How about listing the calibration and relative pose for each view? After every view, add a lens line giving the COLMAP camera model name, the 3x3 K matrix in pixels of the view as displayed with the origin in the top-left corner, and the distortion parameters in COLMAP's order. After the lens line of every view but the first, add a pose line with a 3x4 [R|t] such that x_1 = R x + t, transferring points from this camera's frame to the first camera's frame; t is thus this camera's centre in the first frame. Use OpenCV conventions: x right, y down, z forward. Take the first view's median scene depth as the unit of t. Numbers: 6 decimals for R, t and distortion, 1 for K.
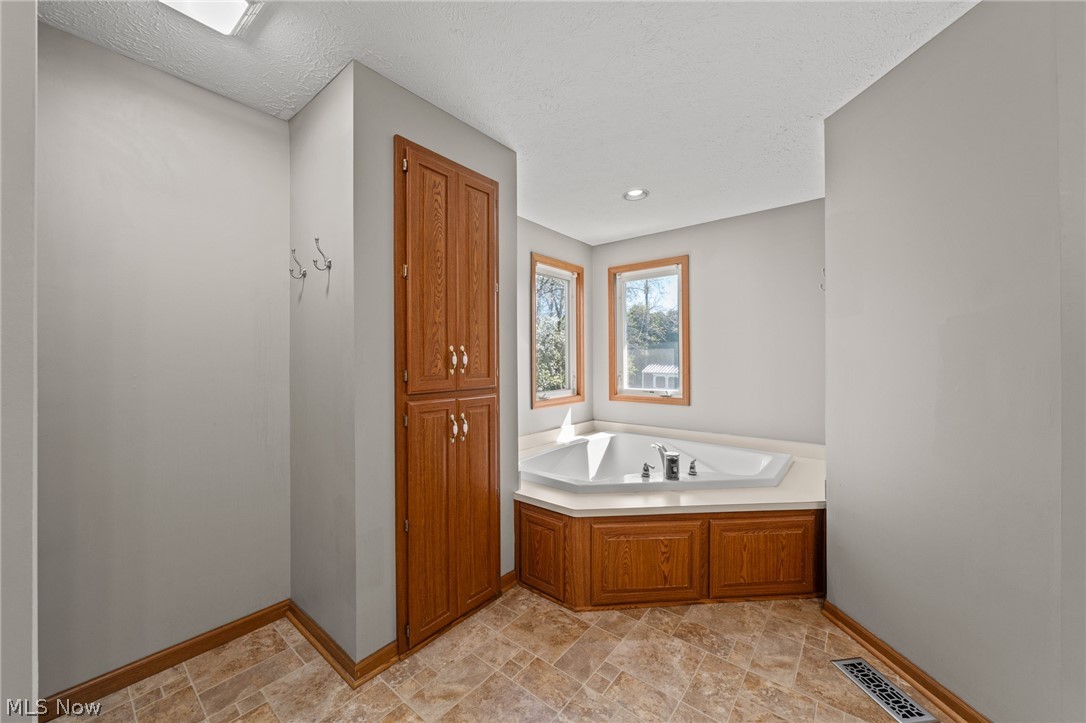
lens RADIAL K [[399.7, 0, 538.4], [0, 399.7, 358.7], [0, 0, 1]] dist [-0.010152, 0.000073]
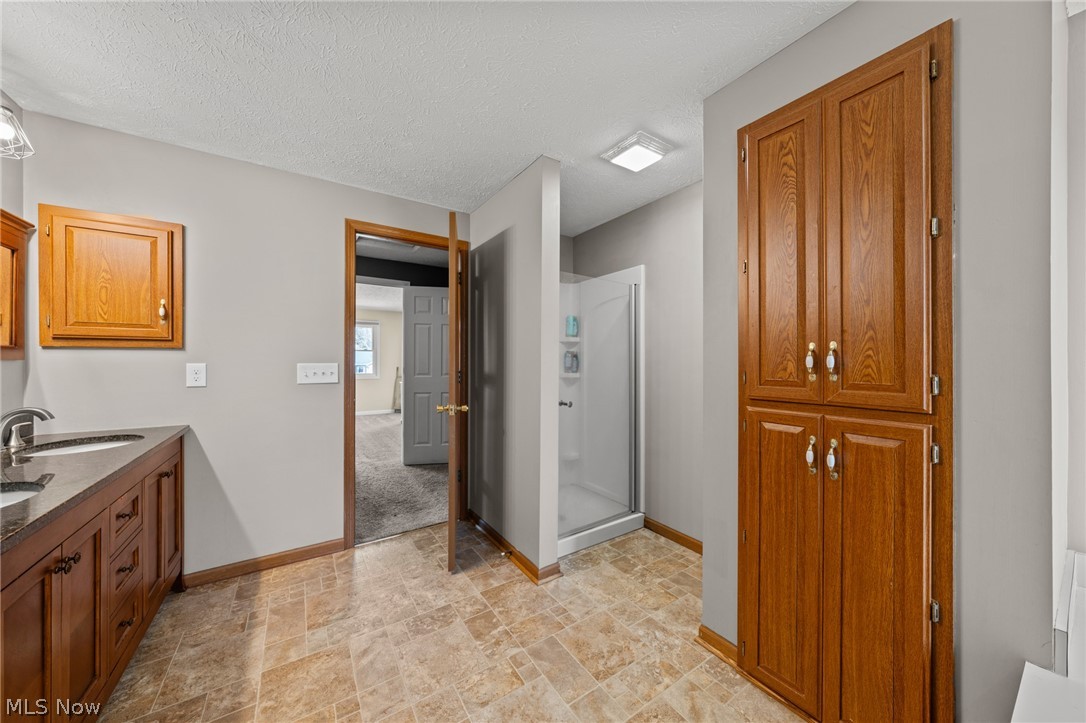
lens RADIAL K [[375.3, 0, 543.0], [0, 375.3, 354.5], [0, 0, 1]] dist [0.013500, -0.000026]
pose [[-0.293091, -0.003991, -0.956076, 0.871277], [0.004515, 0.999974, -0.005558, -0.011179], [0.956074, -0.005945, -0.293066, 1.055585]]
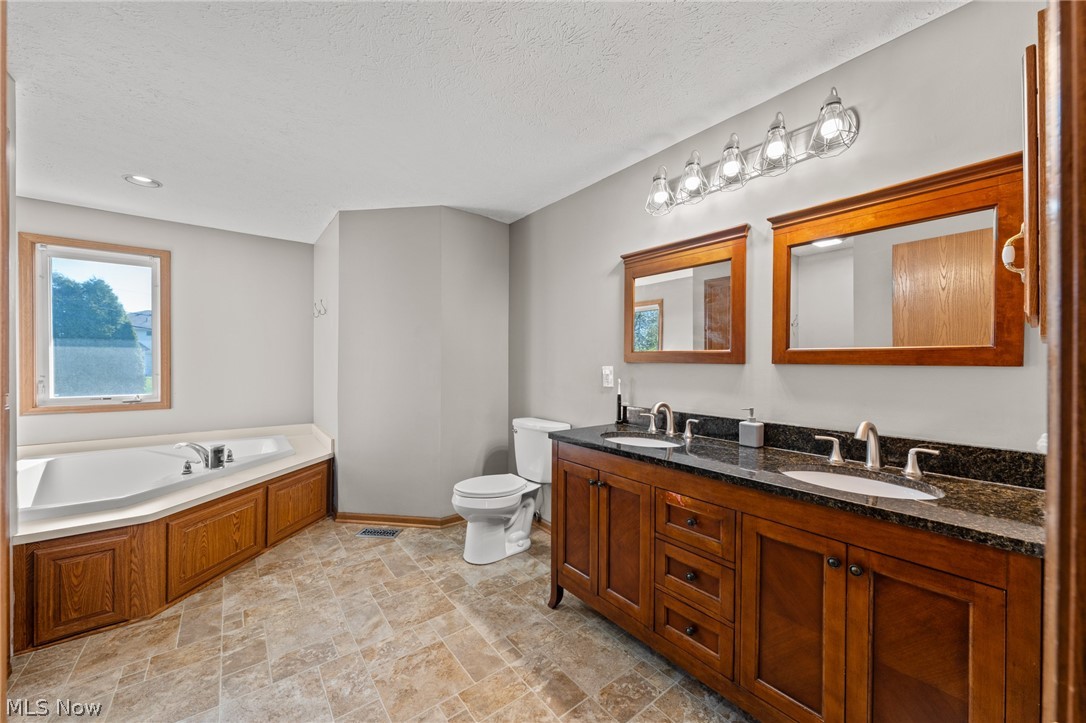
lens RADIAL K [[404.0, 0, 543.0], [0, 404.0, 361.5], [0, 0, 1]] dist [-0.000705, -0.000005]
pose [[0.217720, 0.005279, 0.975997, -0.662687], [-0.010130, 0.999944, -0.003149, -0.002605], [-0.975959, -0.009202, 0.217761, -0.151668]]
